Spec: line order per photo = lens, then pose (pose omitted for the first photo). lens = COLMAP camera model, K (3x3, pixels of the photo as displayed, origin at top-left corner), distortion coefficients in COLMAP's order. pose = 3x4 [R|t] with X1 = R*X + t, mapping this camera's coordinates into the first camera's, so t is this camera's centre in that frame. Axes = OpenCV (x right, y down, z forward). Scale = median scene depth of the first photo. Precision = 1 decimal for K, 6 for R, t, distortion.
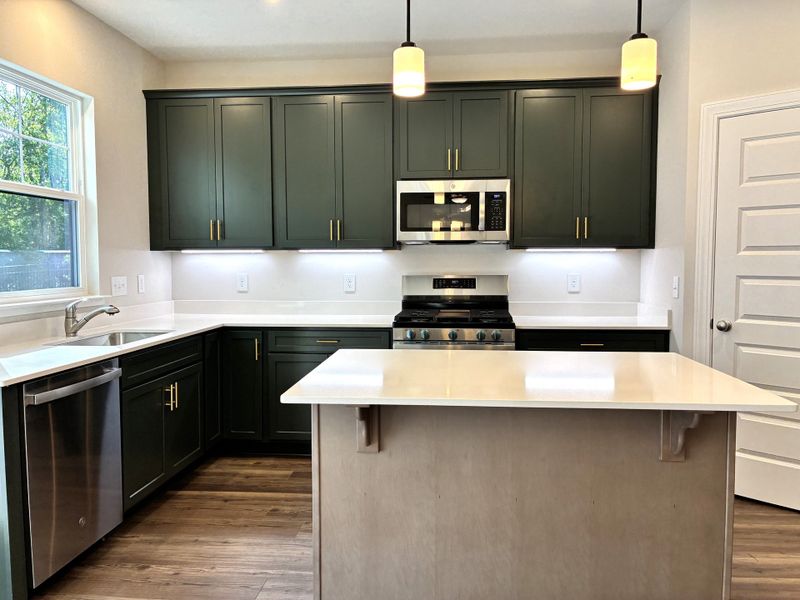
lens RADIAL K [[612.2, 0, 400.0], [0, 612.2, 291.2], [0, 0, 1]] dist [0.064158, -0.080264]
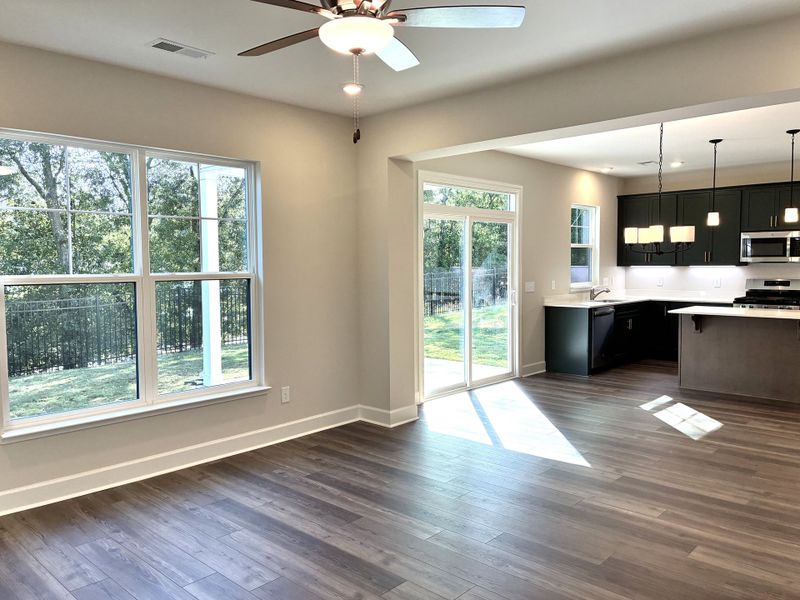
lens RADIAL K [[612.2, 0, 400.0], [0, 612.2, 291.2], [0, 0, 1]] dist [0.064158, -0.080264]
pose [[0.790118, 0.024903, -0.612449, 0.373353], [-0.024850, 0.999654, 0.008588, 0.026204], [0.612451, 0.008433, 0.790464, -1.353295]]
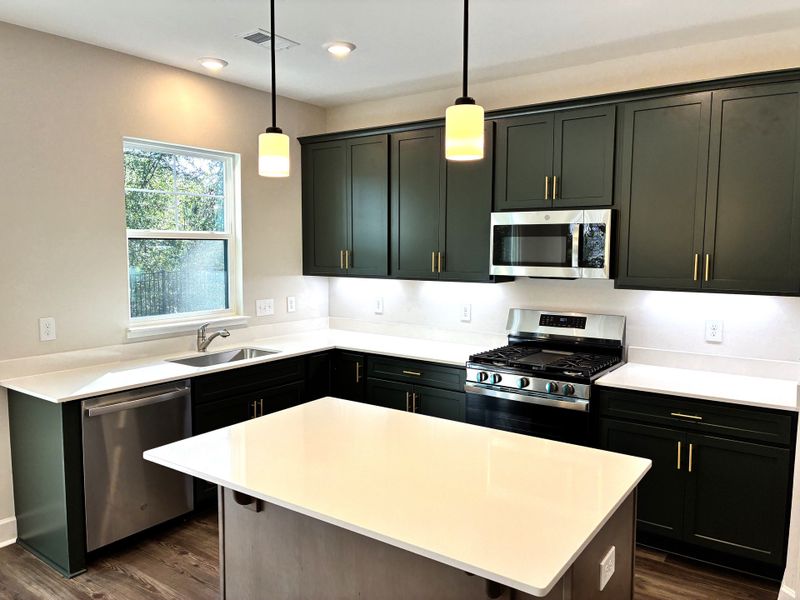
lens RADIAL K [[603.5, 0, 404.1], [0, 603.5, 297.6], [0, 0, 1]] dist [0.034220, -0.003324]
pose [[0.864948, 0.050024, -0.499363, 0.360980], [-0.033337, 0.998549, 0.042286, -0.084779], [0.500754, -0.019928, 0.865360, 0.117418]]
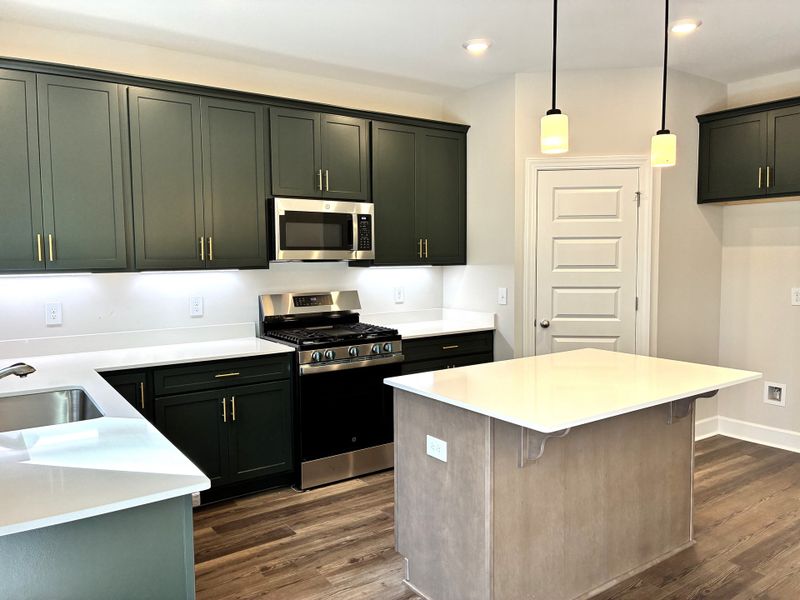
lens RADIAL K [[603.5, 0, 404.1], [0, 603.5, 297.6], [0, 0, 1]] dist [0.034220, -0.003324]
pose [[0.762933, -0.049878, 0.644550, -0.476599], [0.041261, 0.998743, 0.028448, -0.043739], [-0.645159, 0.004891, 0.764033, 0.153573]]
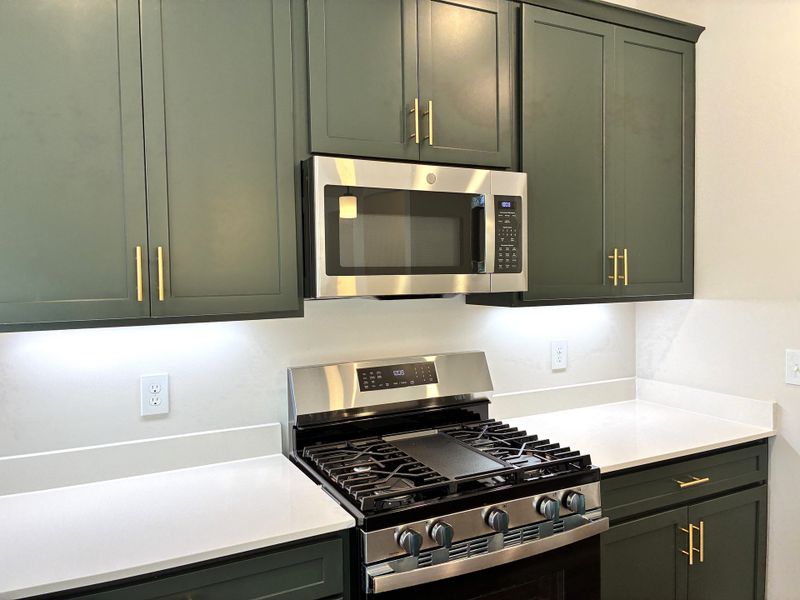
lens RADIAL K [[612.2, 0, 400.0], [0, 612.2, 291.2], [0, 0, 1]] dist [0.064158, -0.080264]
pose [[0.845635, -0.026501, 0.533103, -0.186288], [0.040780, 0.999055, -0.015023, -0.080624], [-0.532202, 0.034444, 0.845917, 0.628639]]
